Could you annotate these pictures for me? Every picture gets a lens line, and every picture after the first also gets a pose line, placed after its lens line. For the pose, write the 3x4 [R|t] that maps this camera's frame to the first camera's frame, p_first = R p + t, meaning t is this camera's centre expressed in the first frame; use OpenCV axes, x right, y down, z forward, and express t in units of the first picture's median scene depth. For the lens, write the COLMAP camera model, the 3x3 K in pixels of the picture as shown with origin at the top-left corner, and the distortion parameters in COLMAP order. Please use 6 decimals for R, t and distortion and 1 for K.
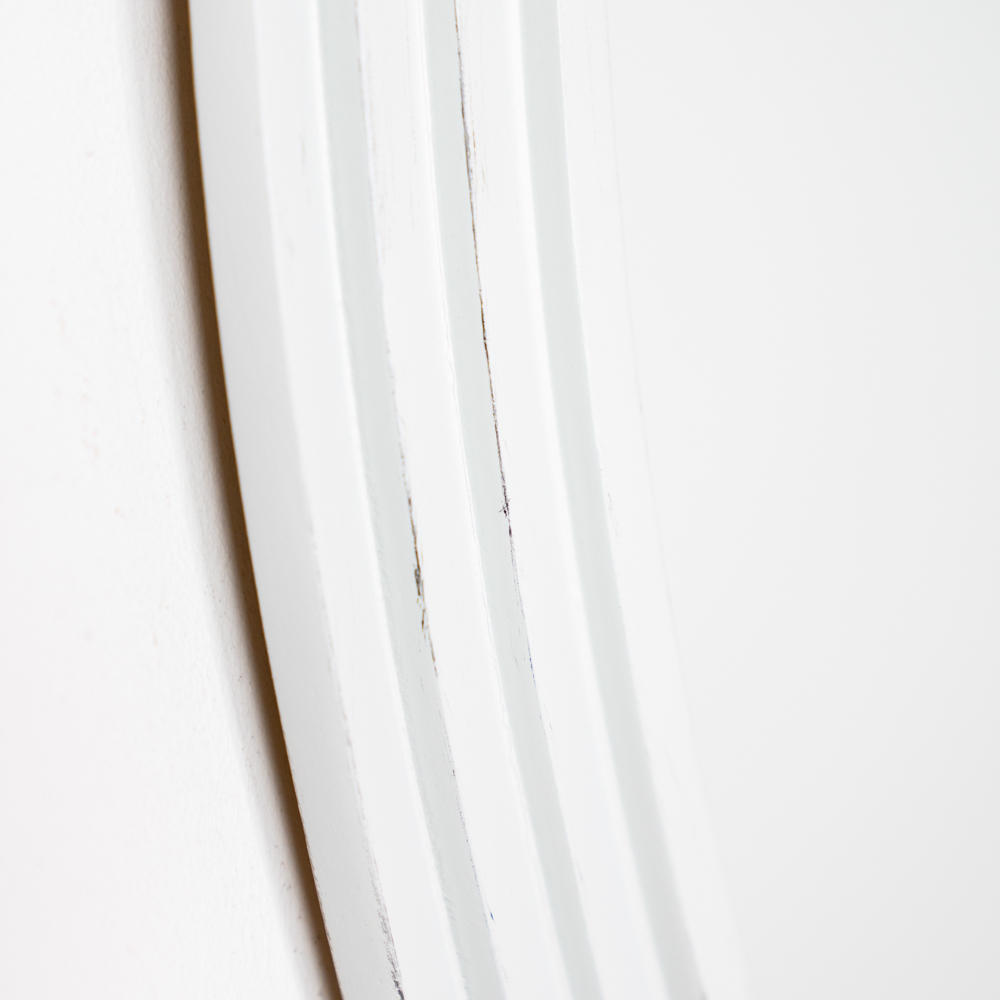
lens RADIAL K [[2683.6, 0, 499.3], [0, 2683.6, 501.6], [0, 0, 1]] dist [0.140005, 0.000000]
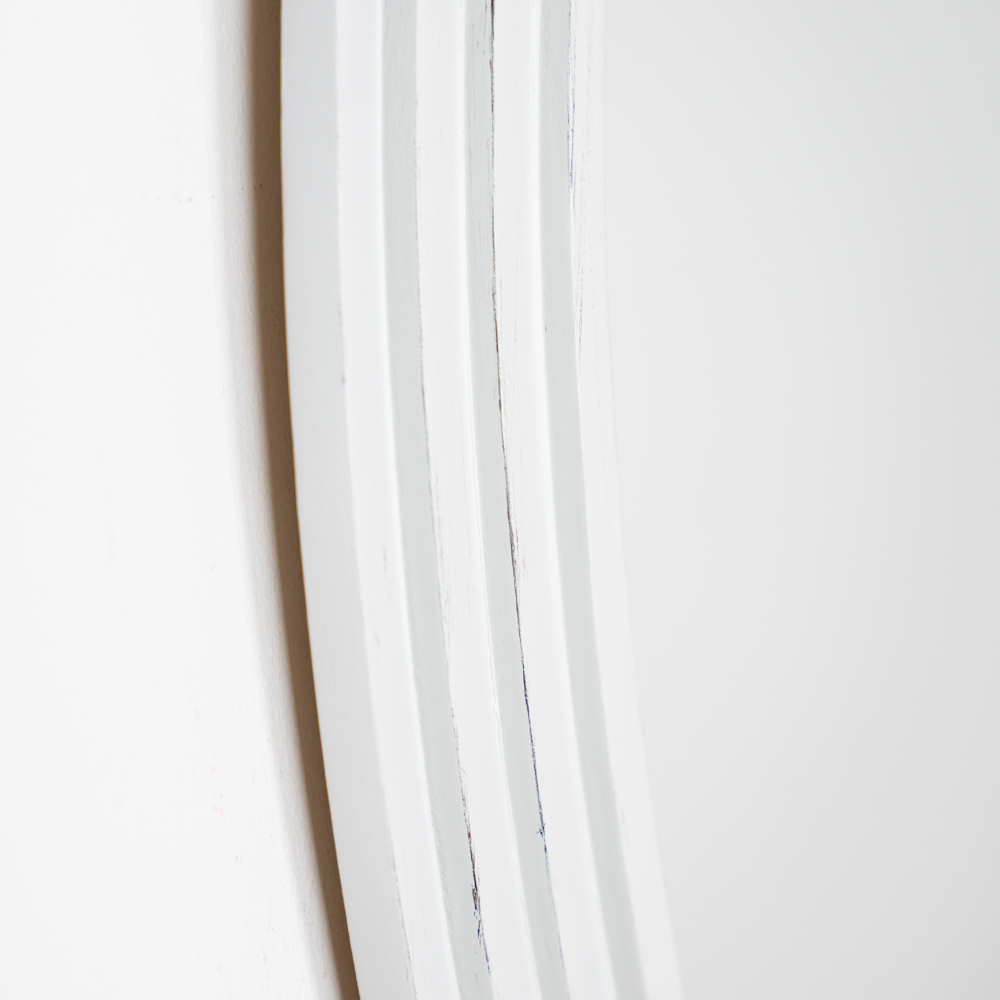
lens RADIAL K [[2683.6, 0, 500.5], [0, 2683.6, 498.4], [0, 0, 1]] dist [0.140005, 0.000000]
pose [[0.996842, -0.011975, 0.078500, -0.112360], [0.010294, 0.999710, 0.021784, -0.178031], [-0.078738, -0.020907, 0.996676, -0.216231]]
